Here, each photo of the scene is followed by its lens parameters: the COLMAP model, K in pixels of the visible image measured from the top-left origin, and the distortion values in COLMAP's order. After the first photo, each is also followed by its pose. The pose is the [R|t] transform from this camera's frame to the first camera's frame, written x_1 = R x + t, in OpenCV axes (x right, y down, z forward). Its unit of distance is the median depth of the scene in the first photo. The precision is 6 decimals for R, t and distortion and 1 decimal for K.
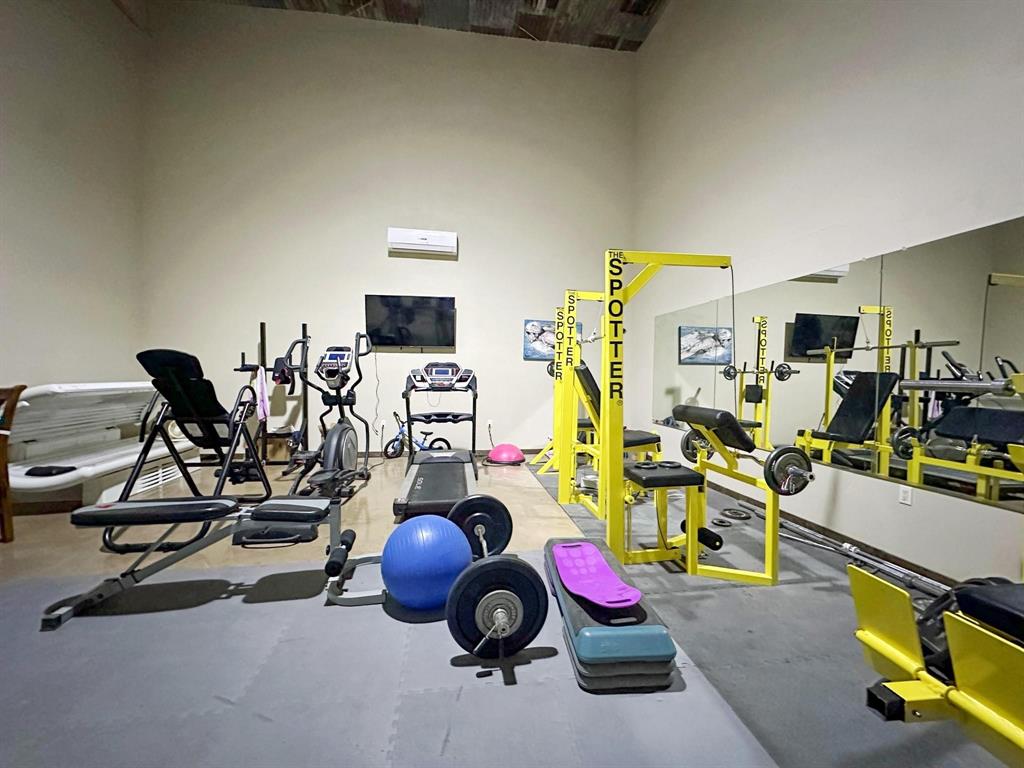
lens RADIAL K [[409.9, 0, 514.6], [0, 409.9, 384.6], [0, 0, 1]] dist [-0.004253, -0.000155]
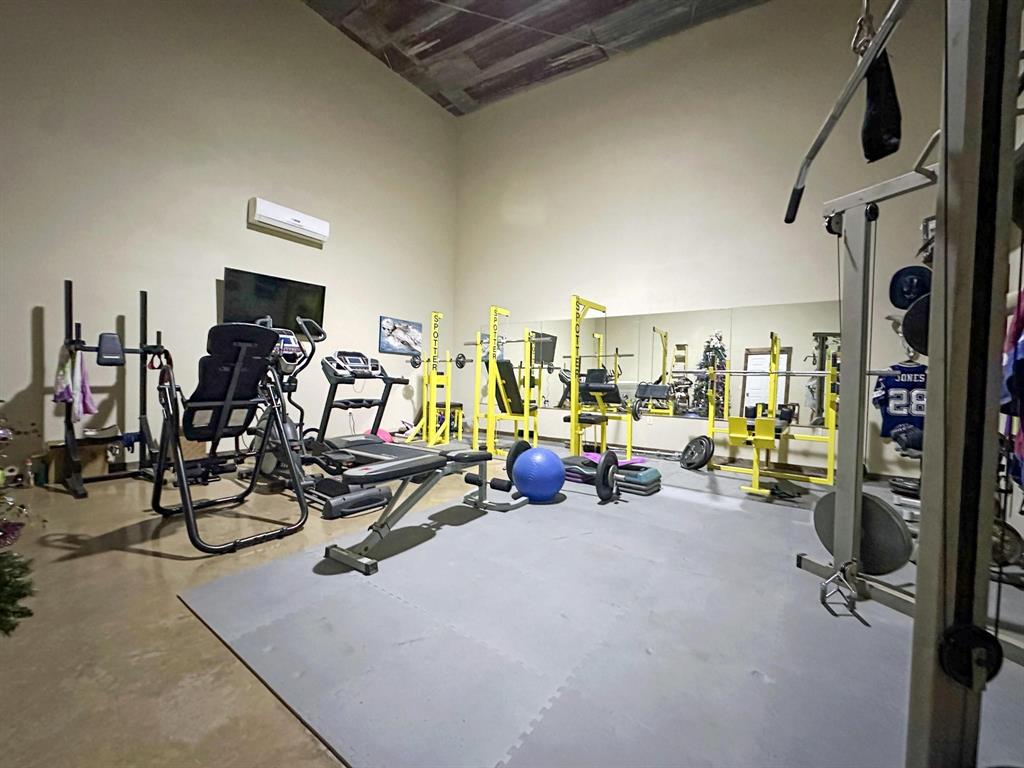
lens RADIAL K [[409.9, 0, 513.1], [0, 409.9, 385.0], [0, 0, 1]] dist [-0.004253, -0.000155]
pose [[0.695242, -0.008263, 0.718728, -0.652670], [0.004180, 0.999963, 0.007453, 0.025863], [-0.718764, -0.002177, 0.695251, -0.030765]]
